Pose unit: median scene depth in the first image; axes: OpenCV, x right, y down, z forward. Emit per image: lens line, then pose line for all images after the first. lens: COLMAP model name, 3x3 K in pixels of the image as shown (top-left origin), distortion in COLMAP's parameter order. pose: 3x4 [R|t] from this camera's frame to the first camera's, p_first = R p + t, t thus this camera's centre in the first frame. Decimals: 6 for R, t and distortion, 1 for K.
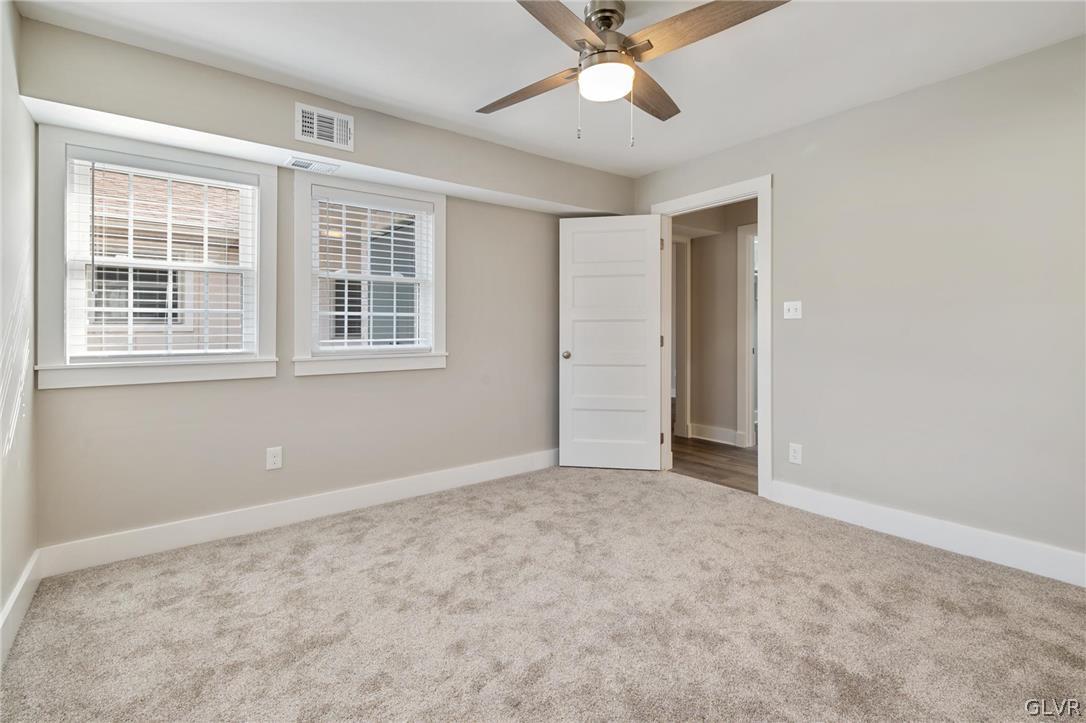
lens RADIAL K [[499.0, 0, 542.5], [0, 499.0, 332.4], [0, 0, 1]] dist [-0.000722, -0.000085]
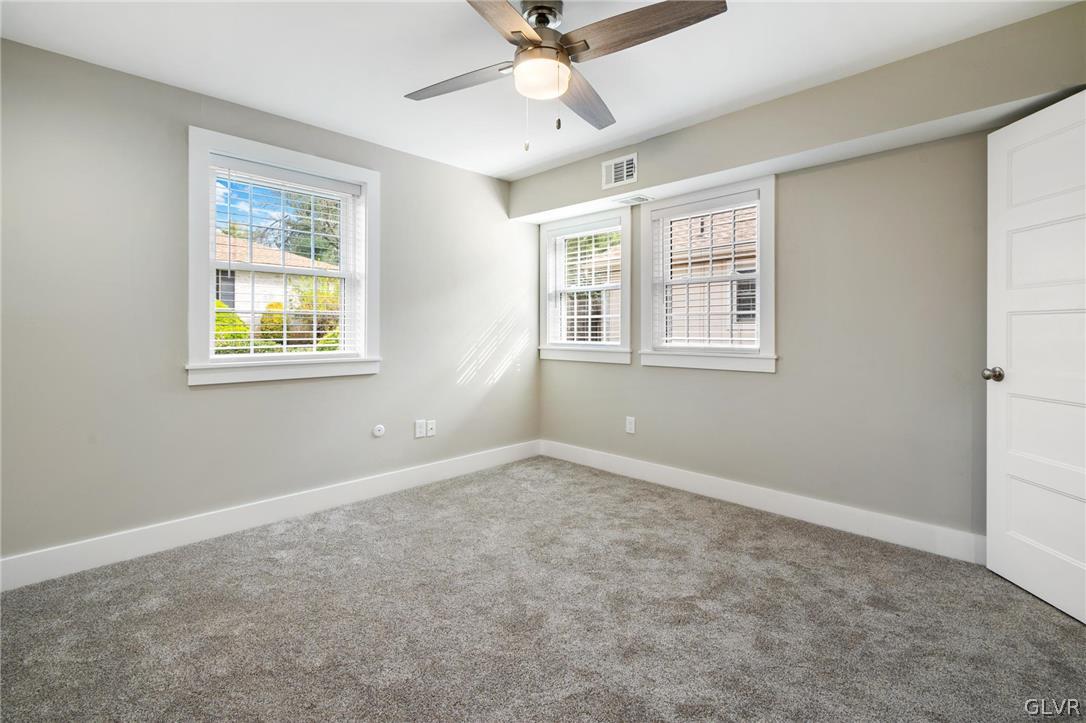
lens RADIAL K [[492.6, 0, 542.8], [0, 492.6, 326.2], [0, 0, 1]] dist [0.001532, 0.000117]
pose [[0.133886, -0.002835, -0.990993, 0.787914], [-0.003968, 0.999986, -0.003397, -0.007026], [0.990989, 0.004387, 0.133873, 0.630938]]
